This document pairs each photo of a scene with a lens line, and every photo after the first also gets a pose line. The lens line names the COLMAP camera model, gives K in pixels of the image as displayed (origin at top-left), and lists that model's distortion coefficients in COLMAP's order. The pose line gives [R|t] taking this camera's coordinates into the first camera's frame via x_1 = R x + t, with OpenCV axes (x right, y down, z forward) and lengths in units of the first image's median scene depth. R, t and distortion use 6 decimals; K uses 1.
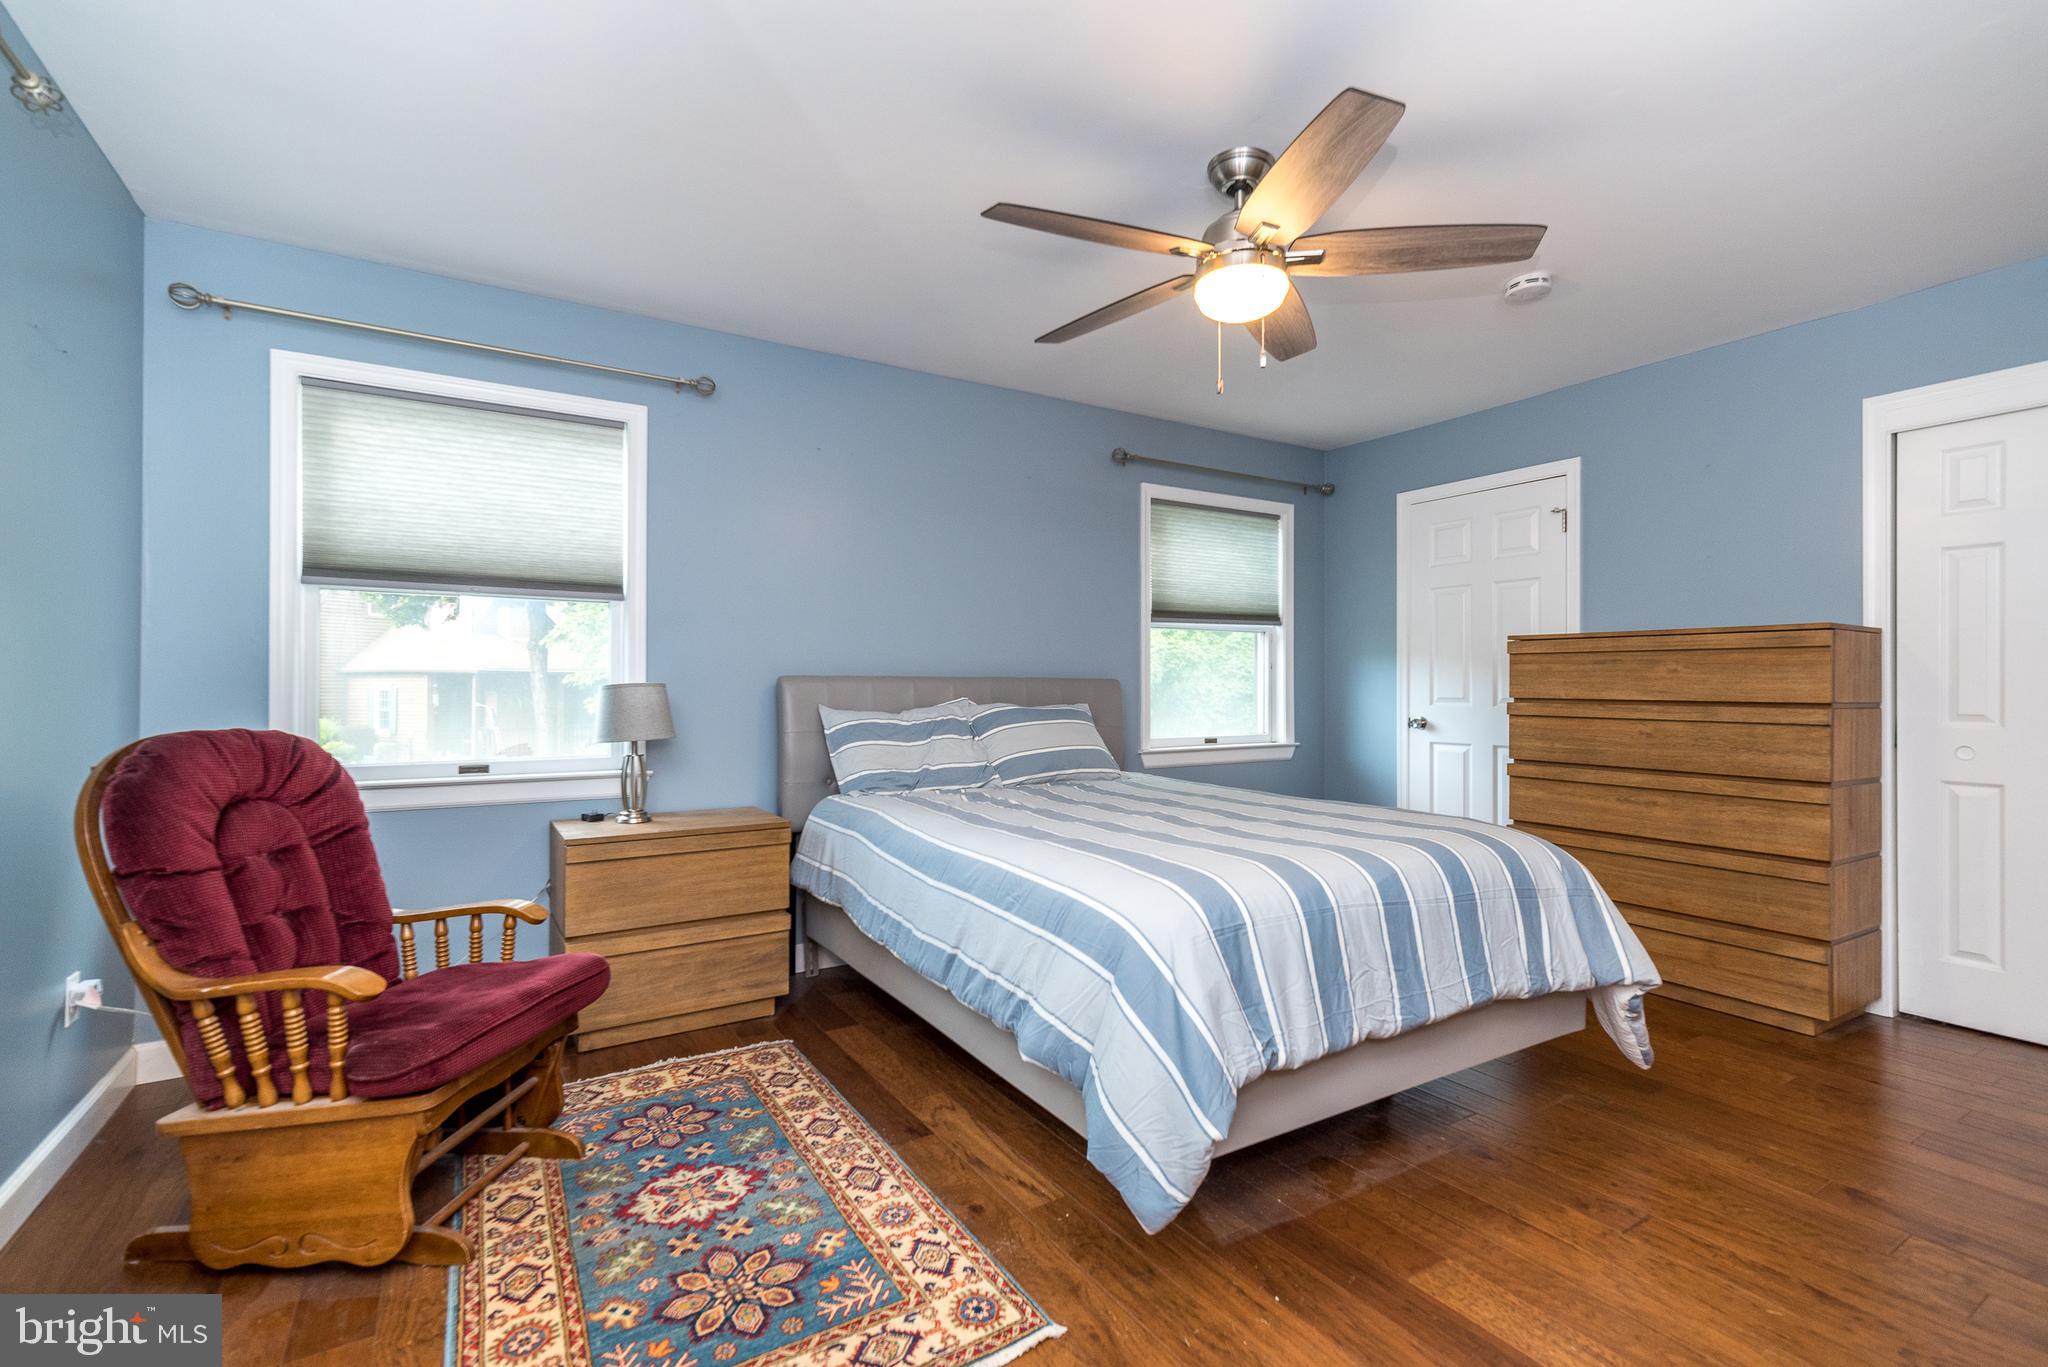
lens RADIAL K [[916.2, 0, 1024.1], [0, 916.2, 671.4], [0, 0, 1]] dist [0.000714, 0.000064]
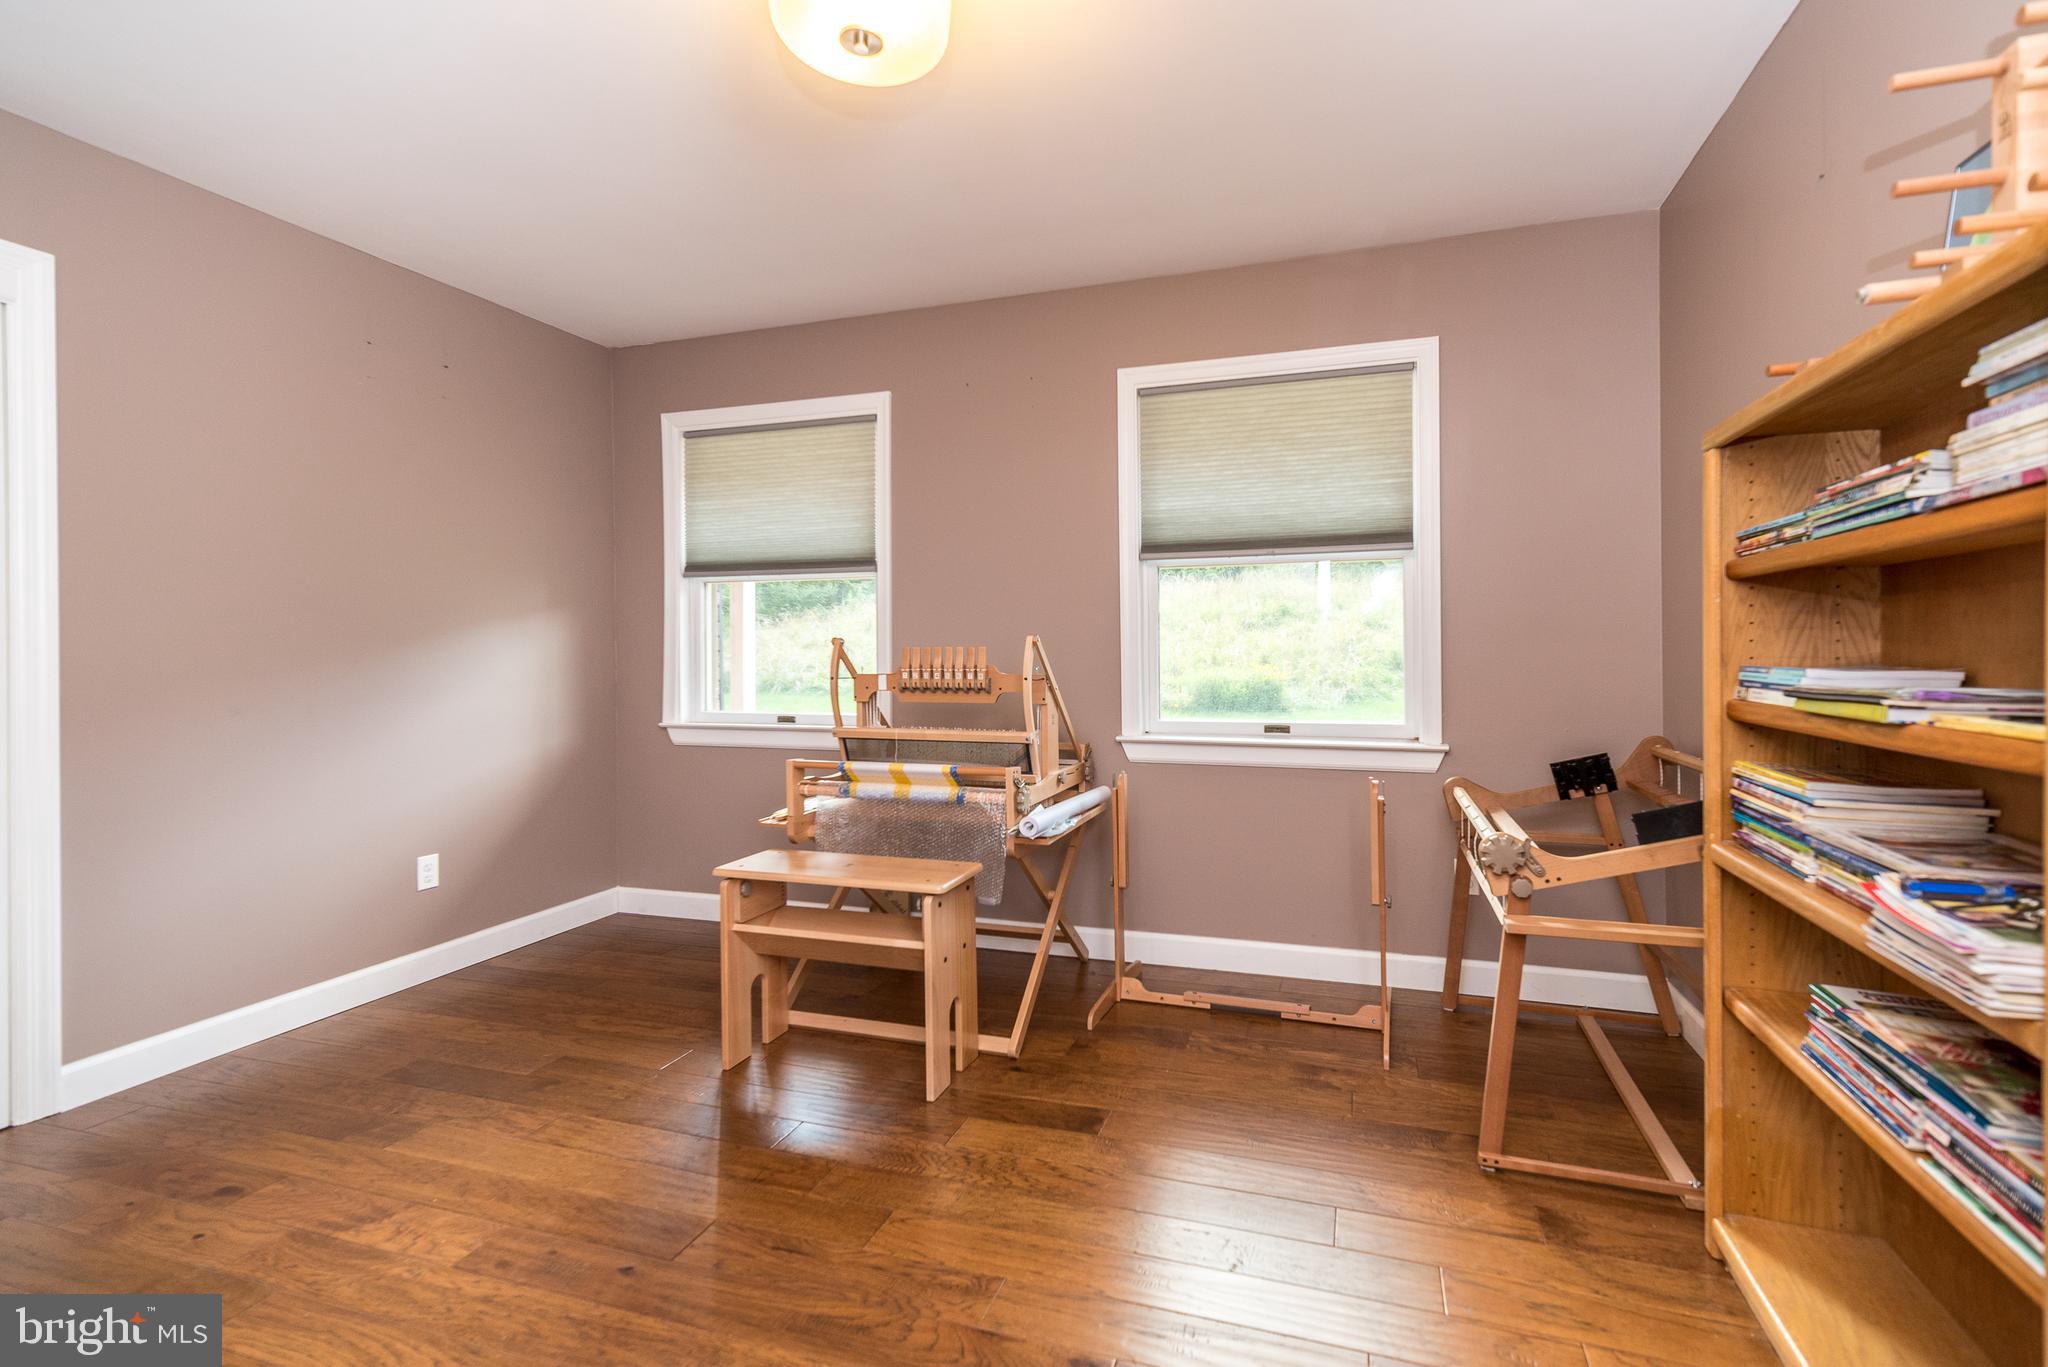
lens RADIAL K [[994.4, 0, 1023.4], [0, 994.4, 662.2], [0, 0, 1]] dist [-0.000074, -0.000591]
pose [[0.641021, 0.003540, -0.767515, 0.094218], [0.019751, 0.999582, 0.021106, 0.001204], [0.767269, -0.028688, 0.640683, 0.057941]]
